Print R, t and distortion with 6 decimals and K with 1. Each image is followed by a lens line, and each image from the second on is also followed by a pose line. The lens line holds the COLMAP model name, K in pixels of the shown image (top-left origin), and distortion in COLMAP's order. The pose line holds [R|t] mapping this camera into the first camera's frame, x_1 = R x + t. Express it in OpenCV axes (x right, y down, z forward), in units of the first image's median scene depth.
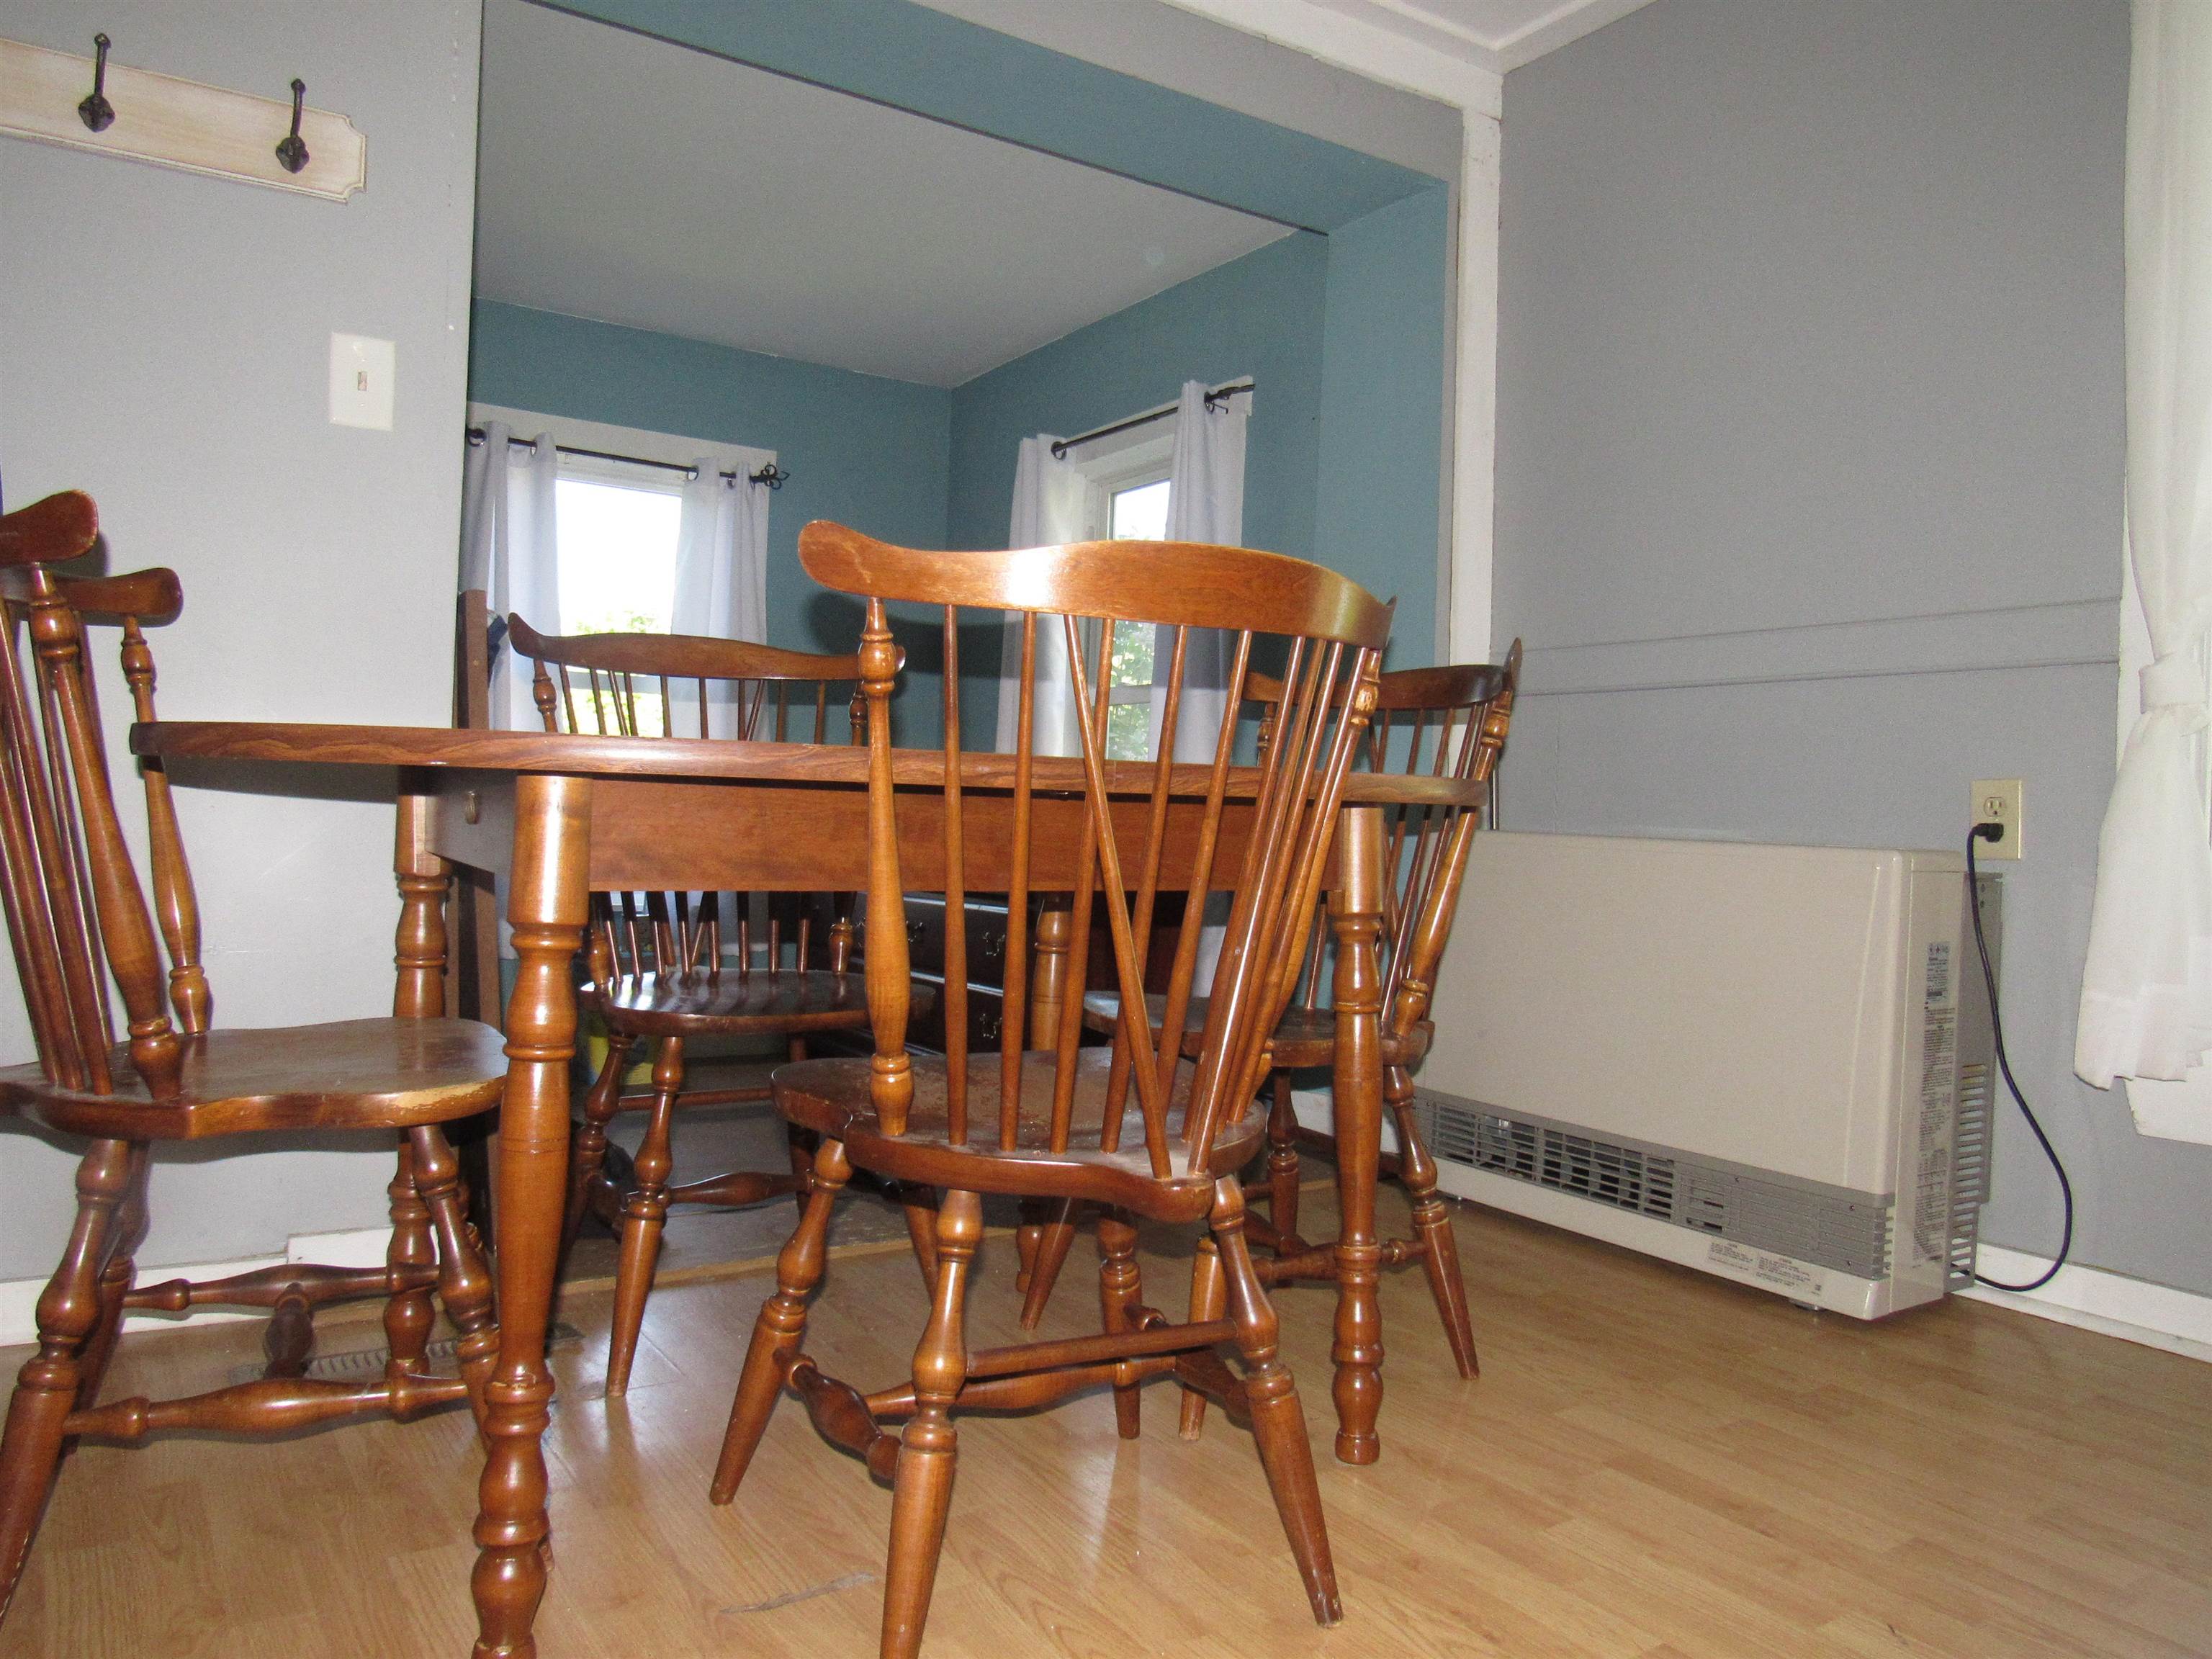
lens RADIAL K [[1632.3, 0, 1064.5], [0, 1632.3, 828.2], [0, 0, 1]] dist [-0.000999, 0.001288]
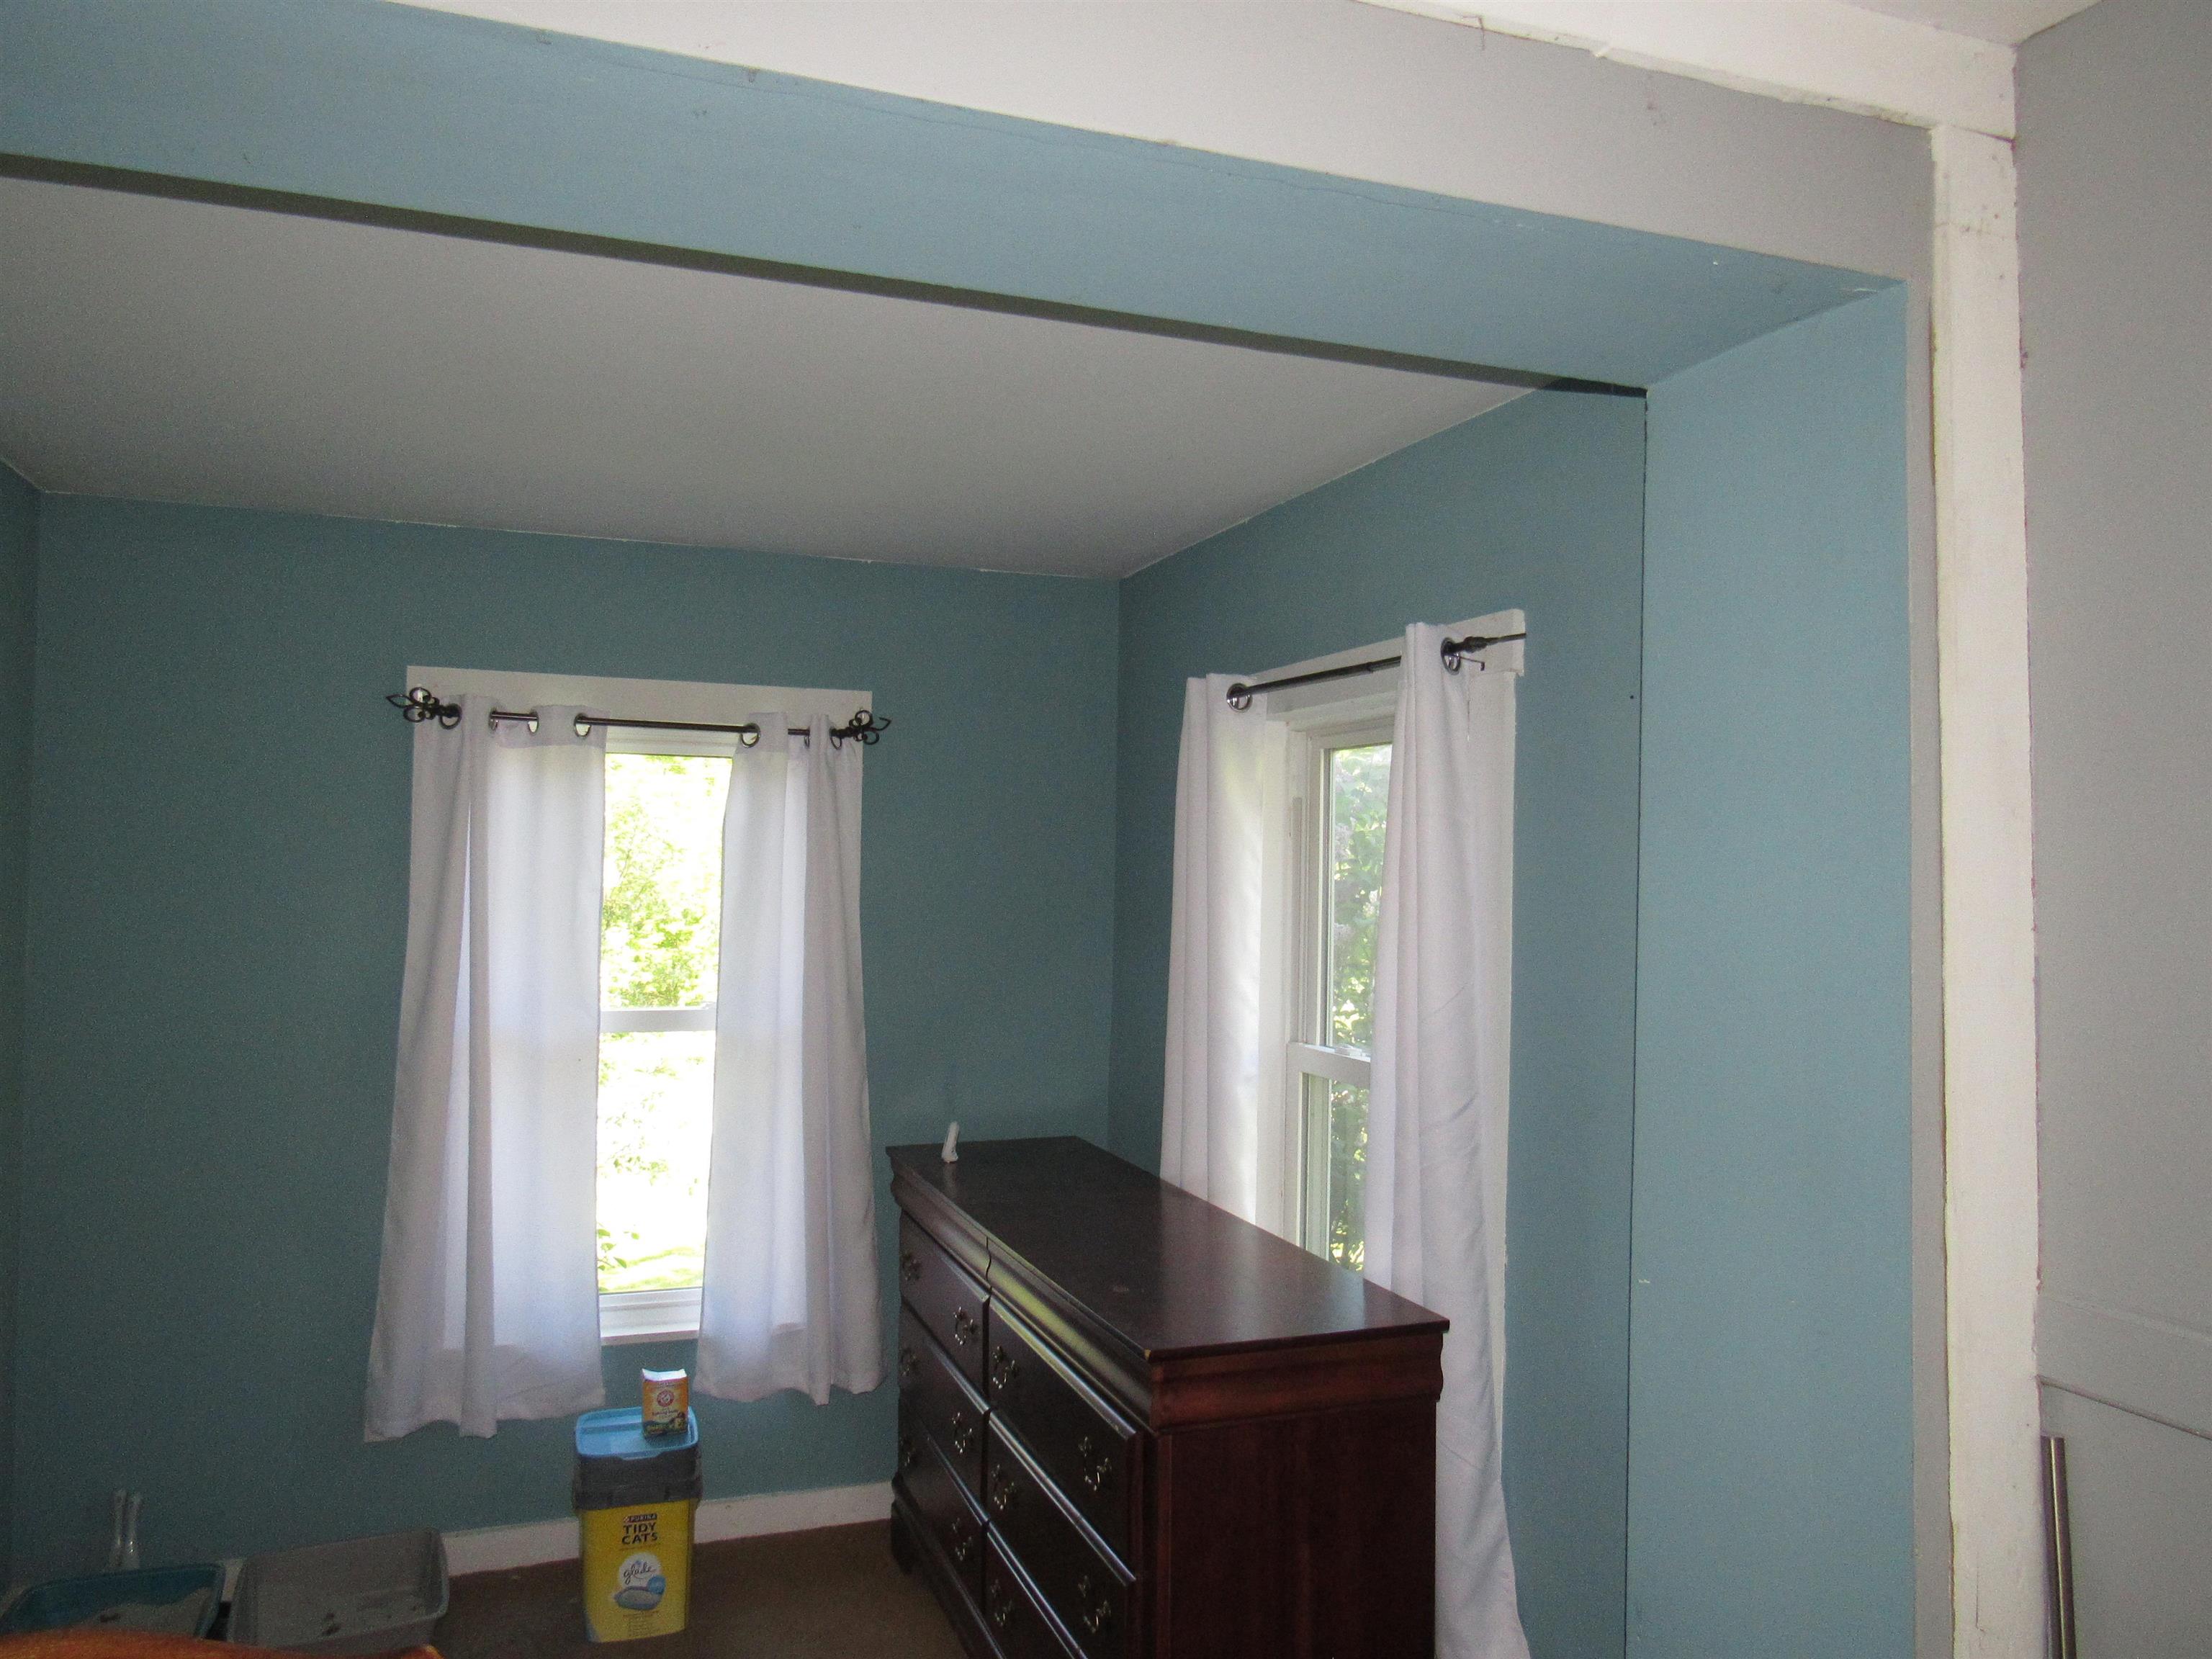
lens RADIAL K [[1575.1, 0, 1106.0], [0, 1575.1, 829.5], [0, 0, 1]] dist [-0.030702, 0.006672]
pose [[0.981632, -0.027483, -0.188796, 0.071727], [0.022315, 0.999317, -0.029445, -0.182992], [0.189476, 0.024691, 0.981575, 0.414511]]
